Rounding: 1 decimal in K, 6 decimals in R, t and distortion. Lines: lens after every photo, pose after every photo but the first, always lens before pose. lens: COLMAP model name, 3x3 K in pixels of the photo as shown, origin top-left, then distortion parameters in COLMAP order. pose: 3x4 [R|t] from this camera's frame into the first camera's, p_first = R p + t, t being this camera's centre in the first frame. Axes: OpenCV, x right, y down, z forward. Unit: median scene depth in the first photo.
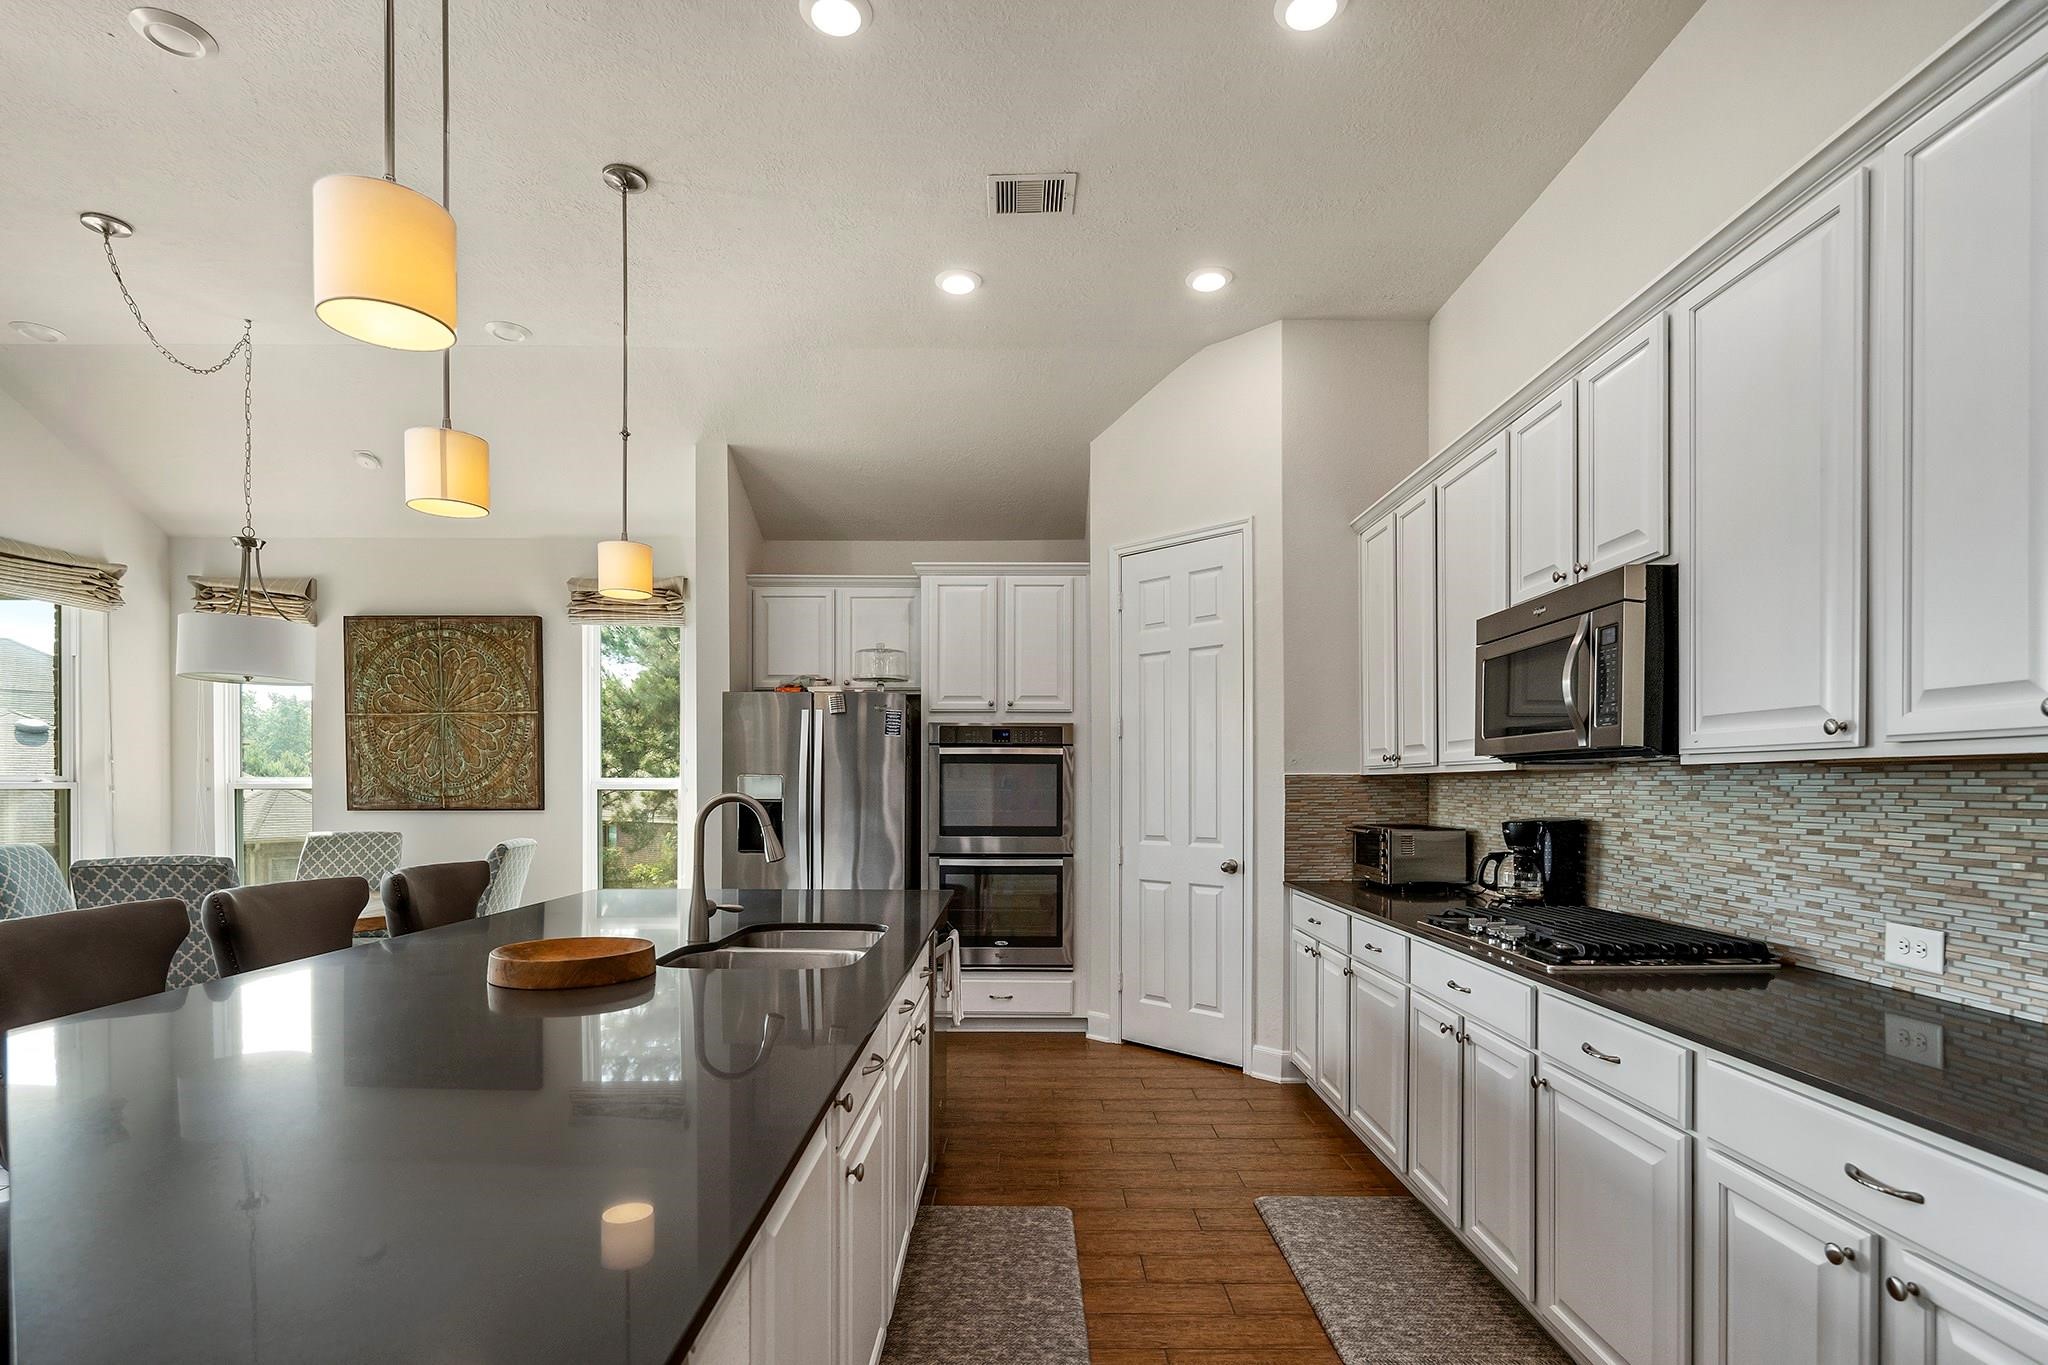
lens RADIAL K [[992.2, 0, 1023.1], [0, 992.2, 801.4], [0, 0, 1]] dist [0.001499, -0.003142]
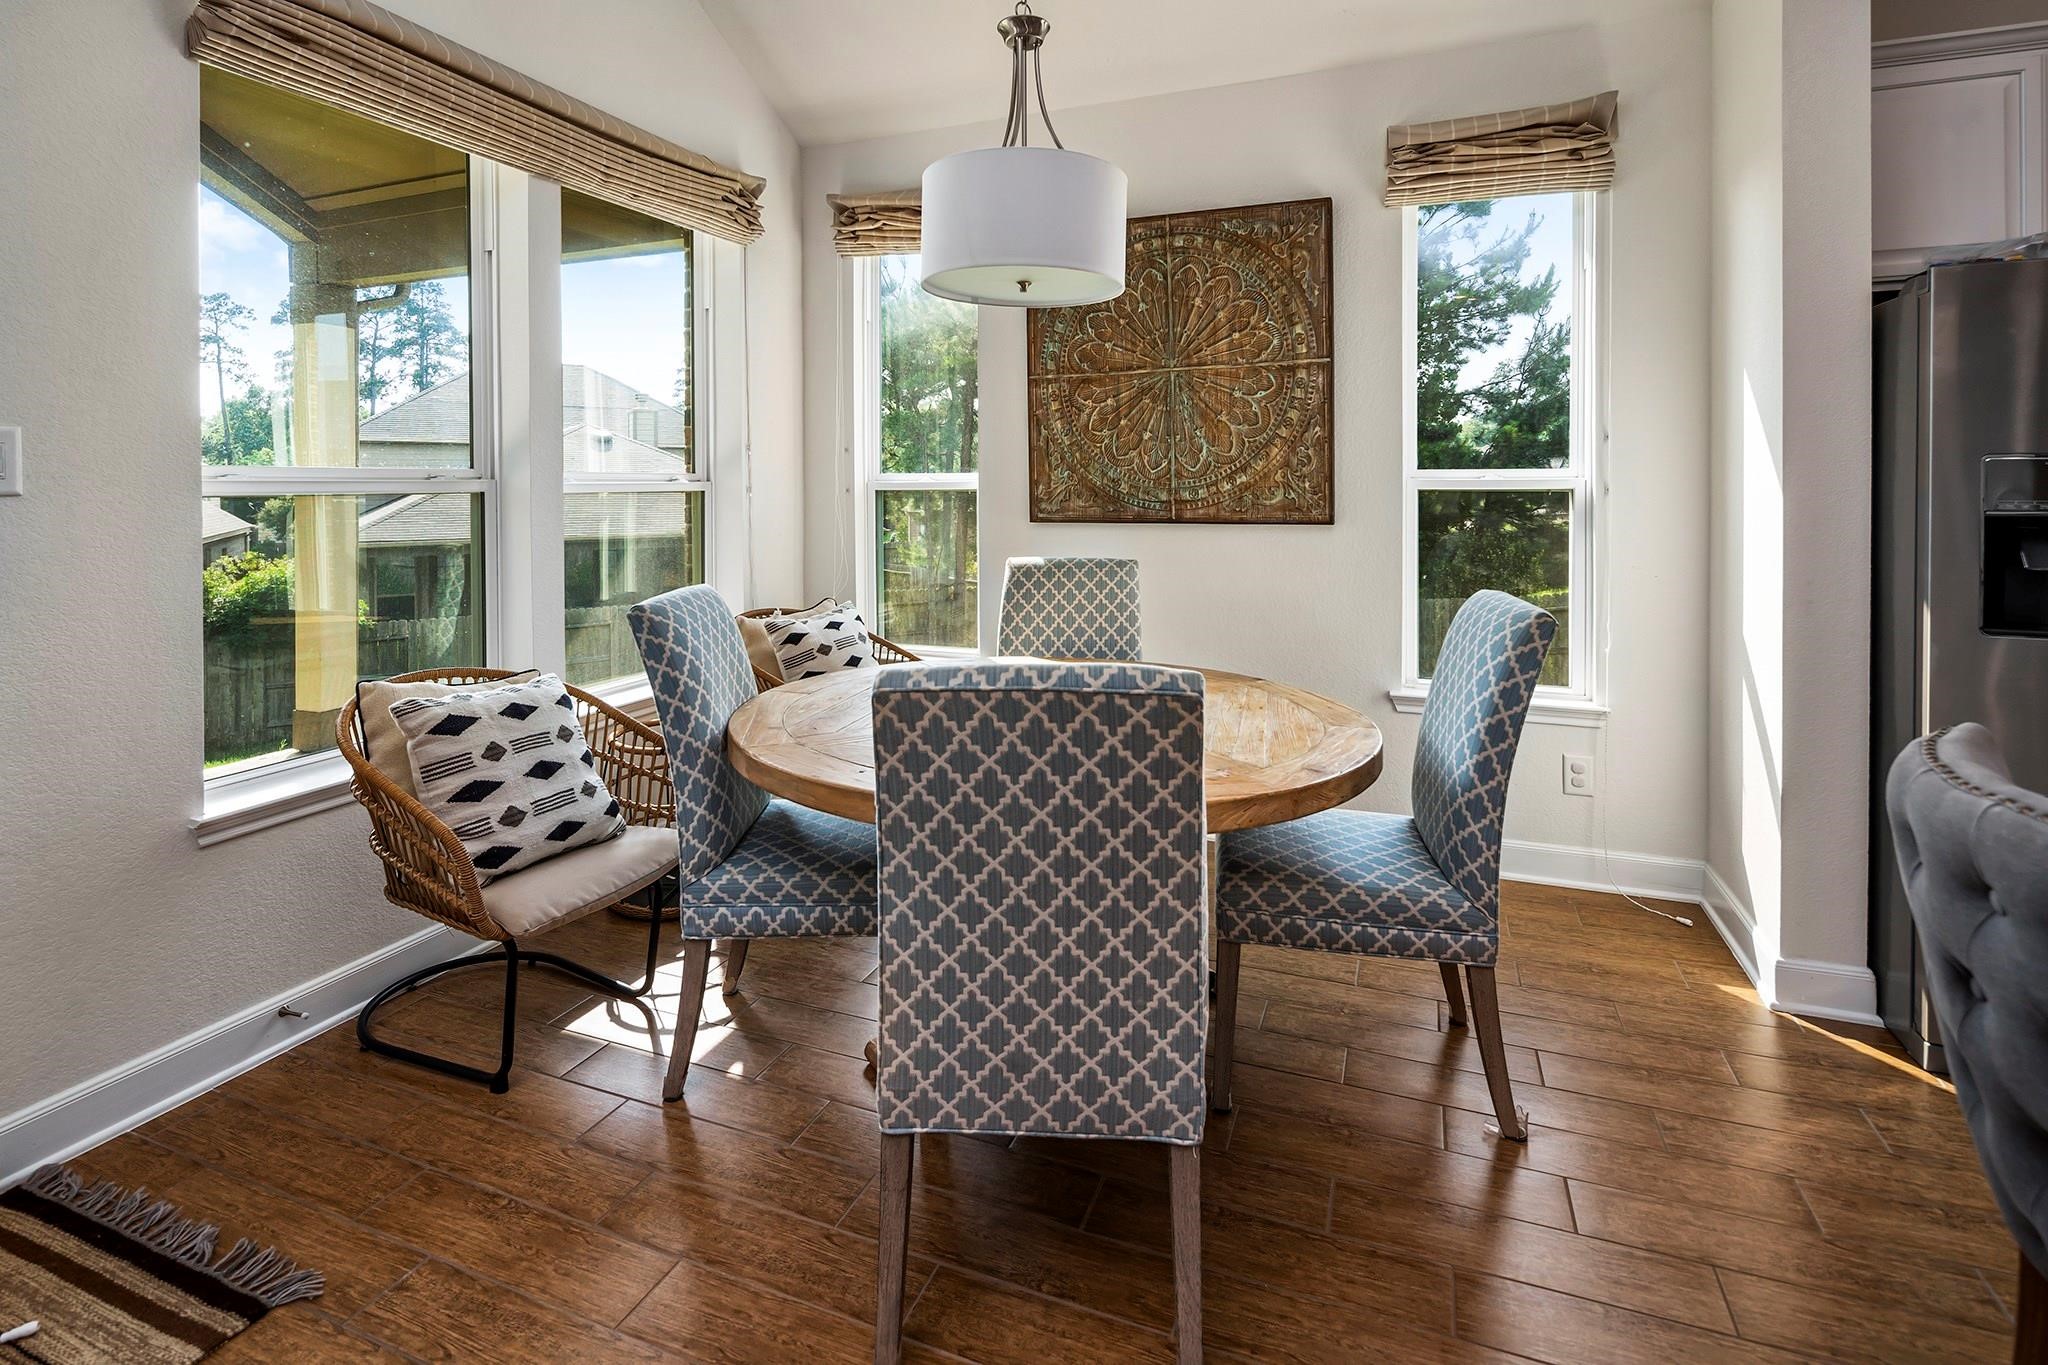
lens RADIAL K [[992.2, 0, 1017.1], [0, 992.2, 500.6], [0, 0, 1]] dist [0.001499, -0.003142]
pose [[0.928298, 0.001159, -0.371836, -0.443434], [-0.000845, 0.999999, 0.001009, -0.005926], [0.371837, -0.000622, 0.928298, 0.380212]]
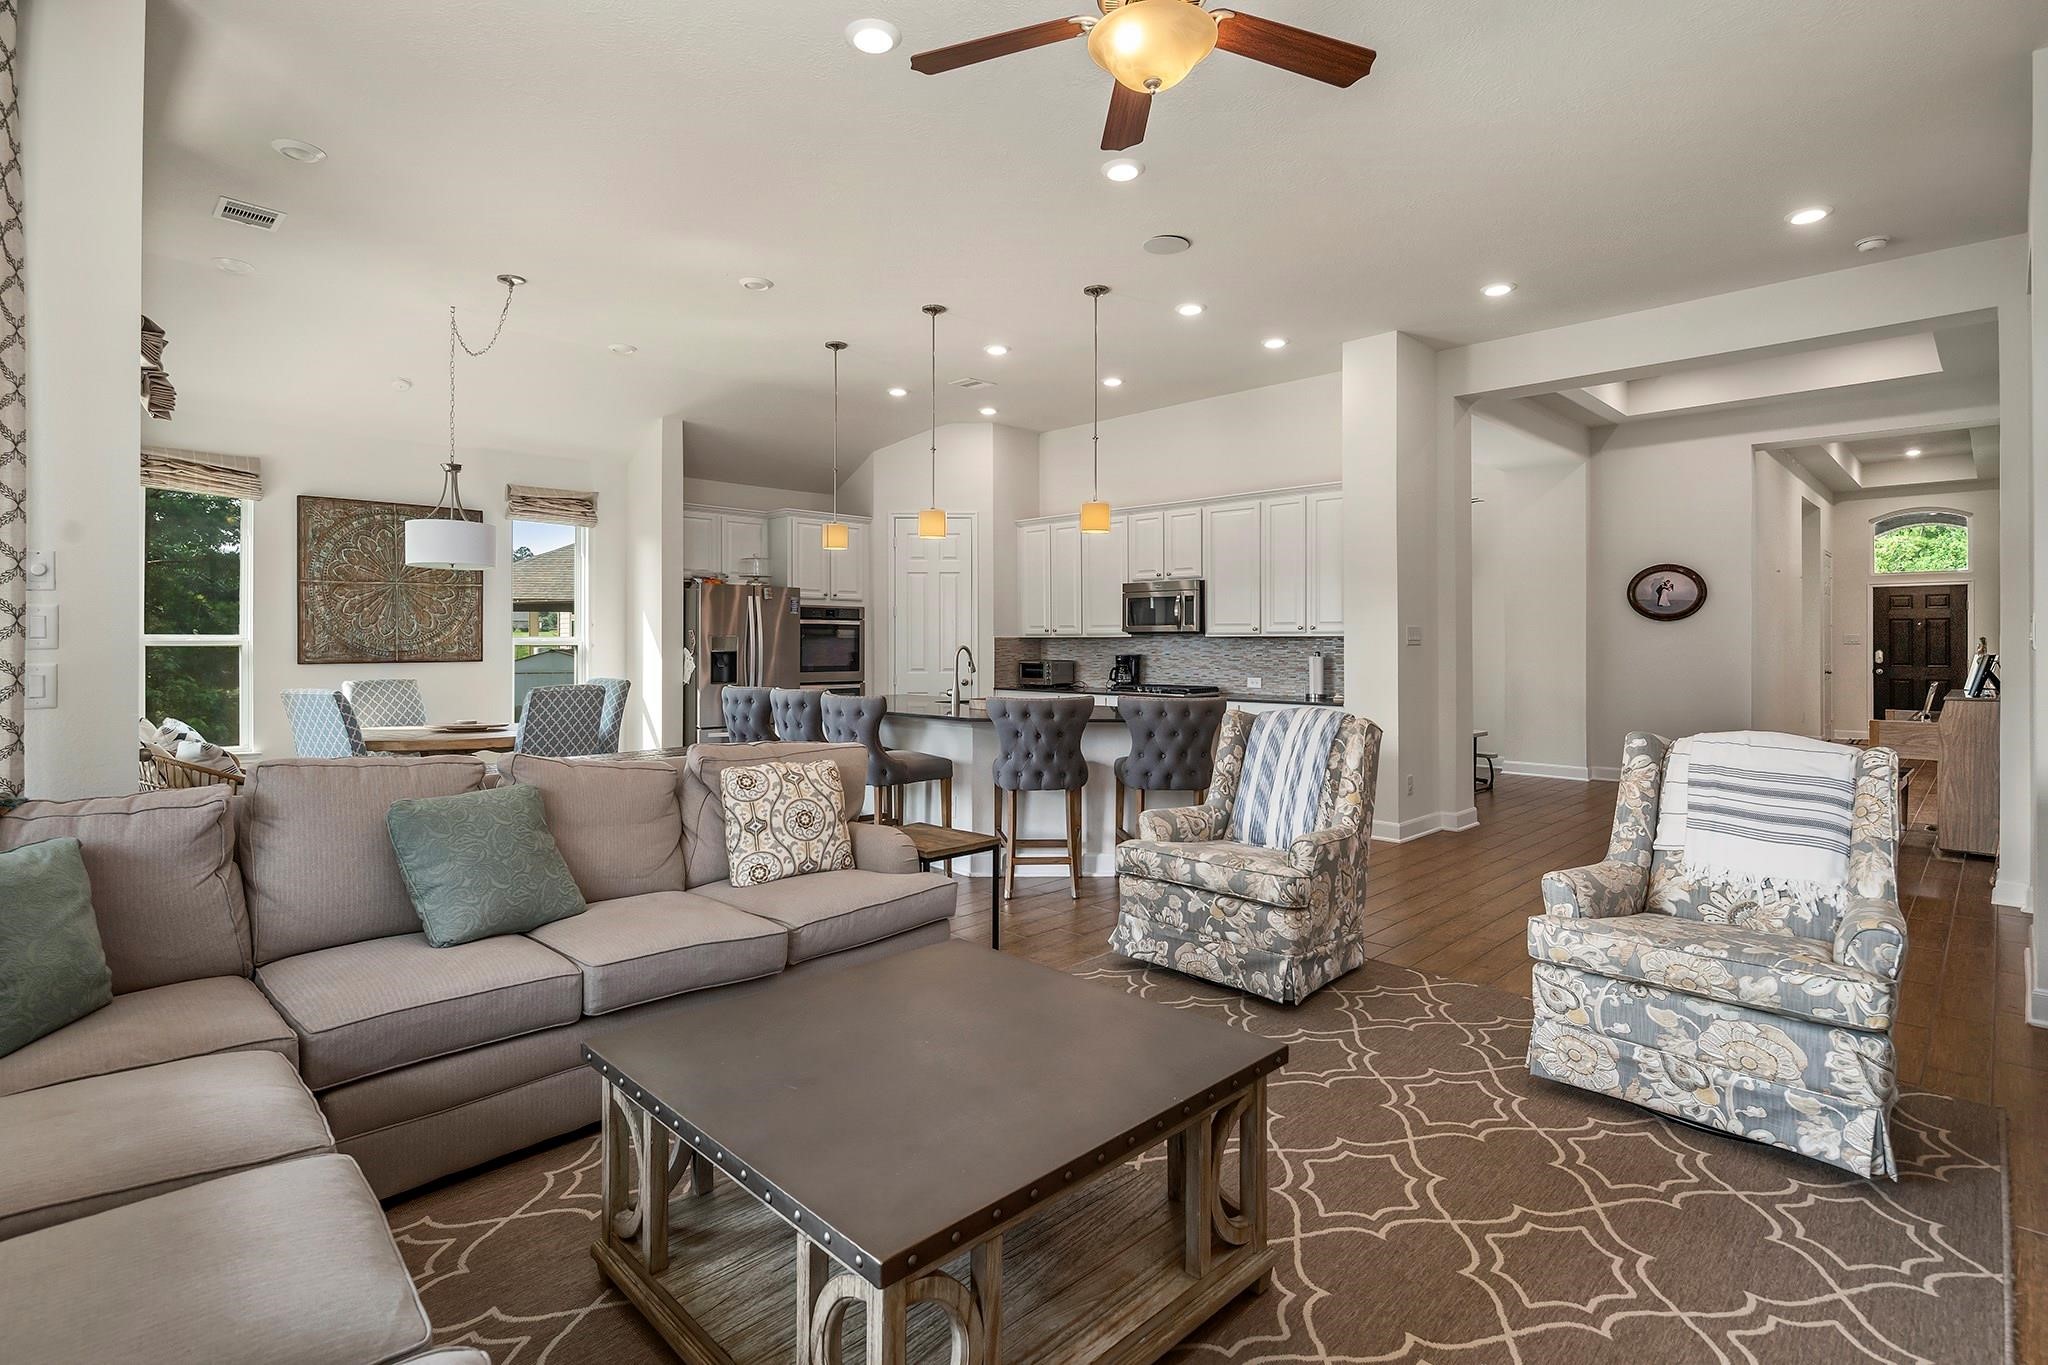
lens RADIAL K [[992.2, 0, 1042.3], [0, 992.2, 631.1], [0, 0, 1]] dist [0.001499, -0.003142]
pose [[0.697046, 0.008095, 0.716980, -0.908442], [0.010701, 0.999707, -0.021691, 0.005243], [-0.716946, 0.022792, 0.696756, -0.419250]]
